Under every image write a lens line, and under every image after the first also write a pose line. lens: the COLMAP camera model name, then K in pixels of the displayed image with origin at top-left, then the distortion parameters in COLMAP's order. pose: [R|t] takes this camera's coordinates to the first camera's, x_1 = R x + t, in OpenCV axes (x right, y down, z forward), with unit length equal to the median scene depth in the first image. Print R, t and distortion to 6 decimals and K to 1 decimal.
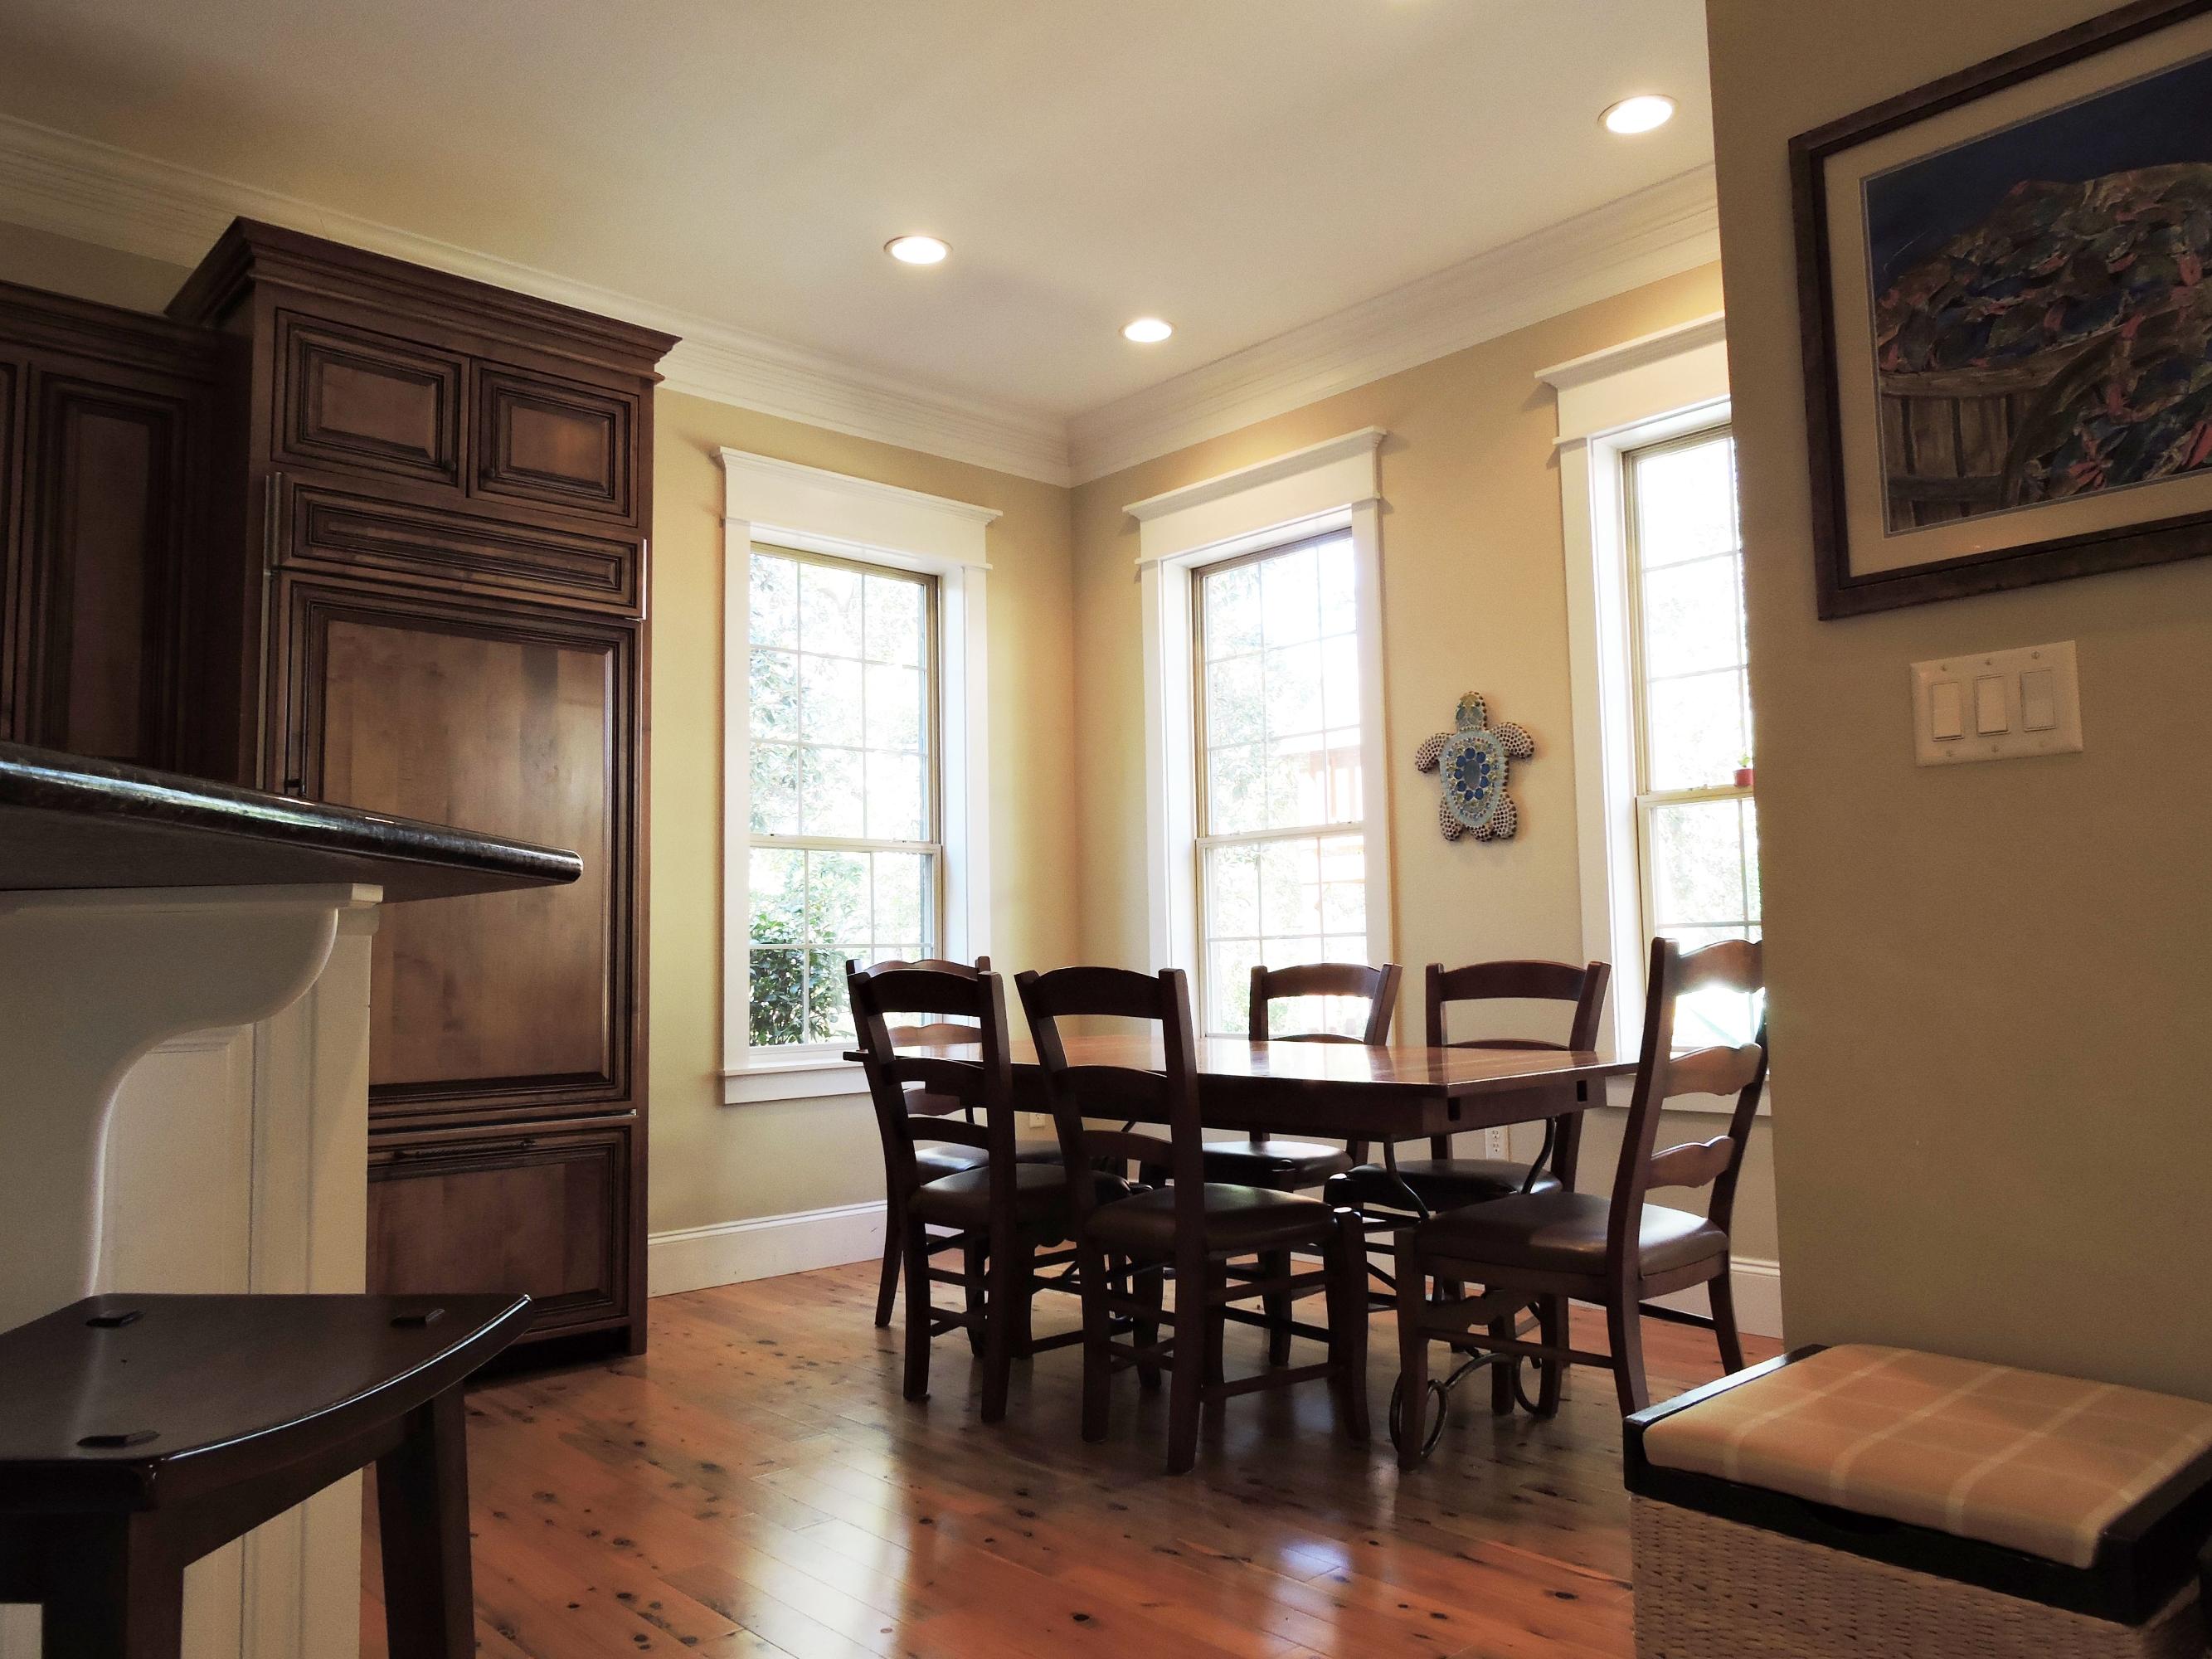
lens RADIAL K [[1573.8, 0, 1106.0], [0, 1573.8, 829.5], [0, 0, 1]] dist [-0.002926, 0.000056]
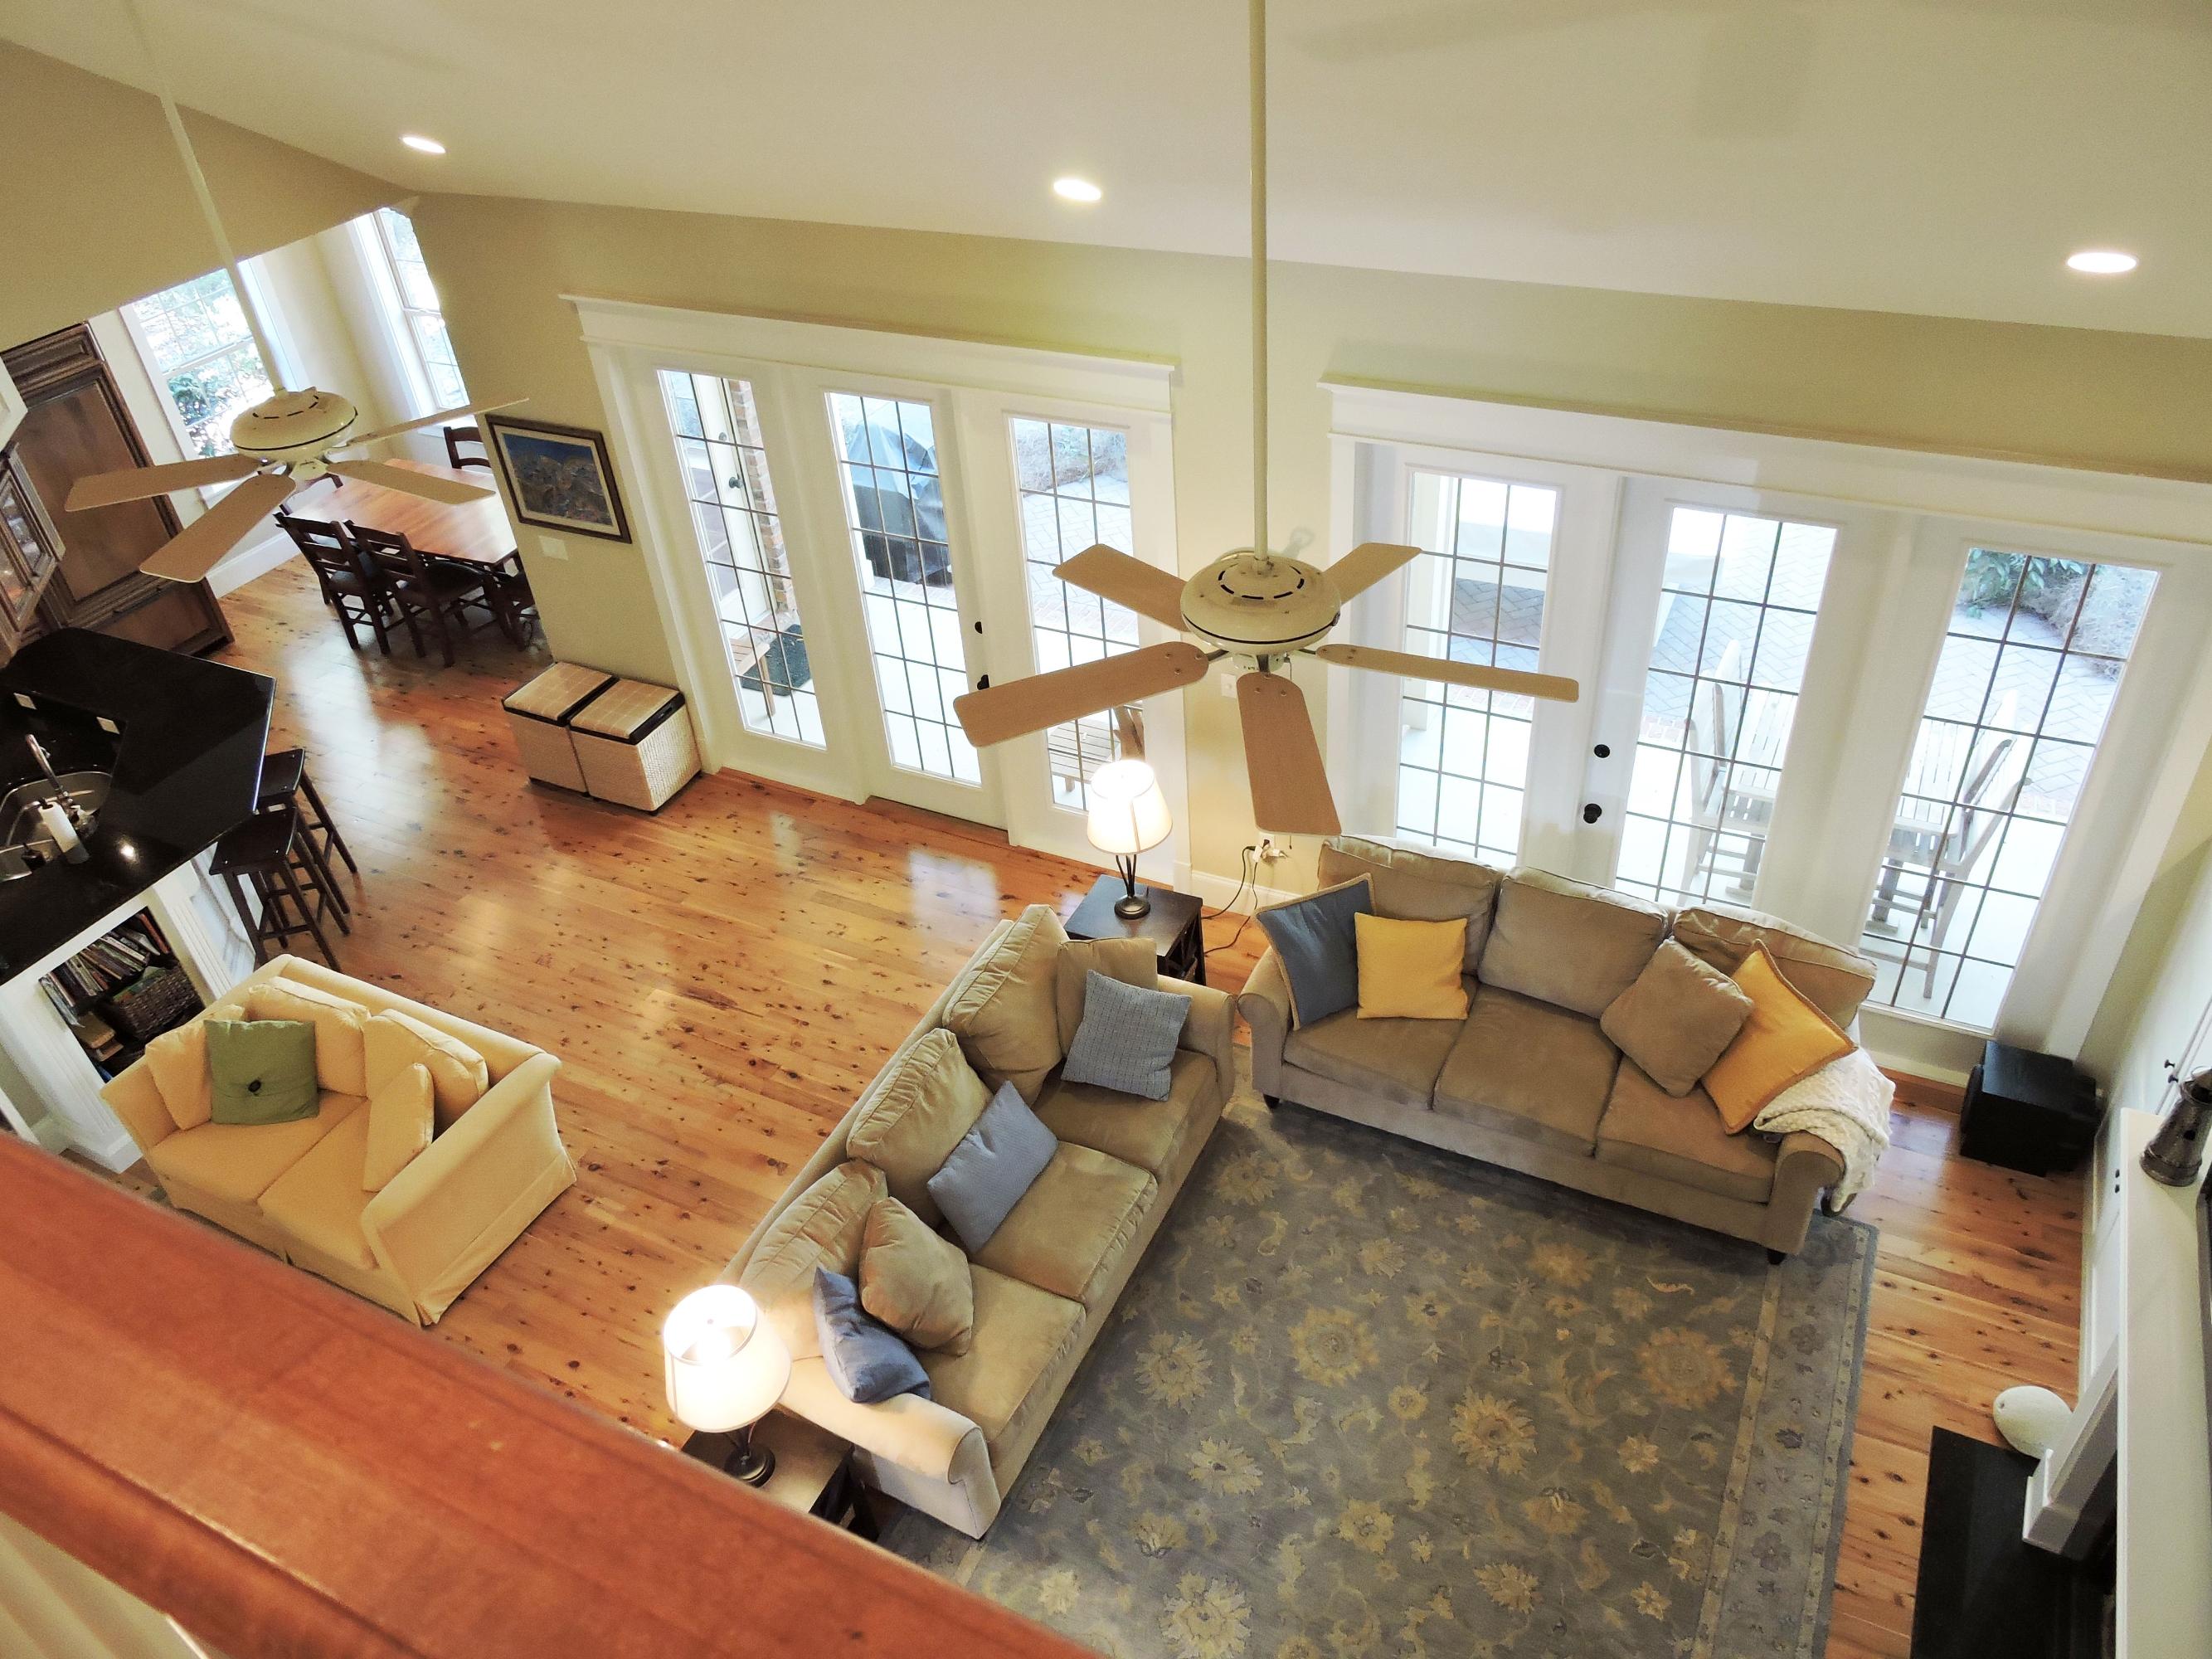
lens RADIAL K [[1573.8, 0, 1106.0], [0, 1573.8, 829.5], [0, 0, 1]] dist [-0.002926, 0.000056]
pose [[0.933200, -0.250360, 0.257795, 0.289962], [0.021176, 0.754442, 0.656026, -1.075329], [-0.358734, -0.606744, 0.709346, -1.490761]]
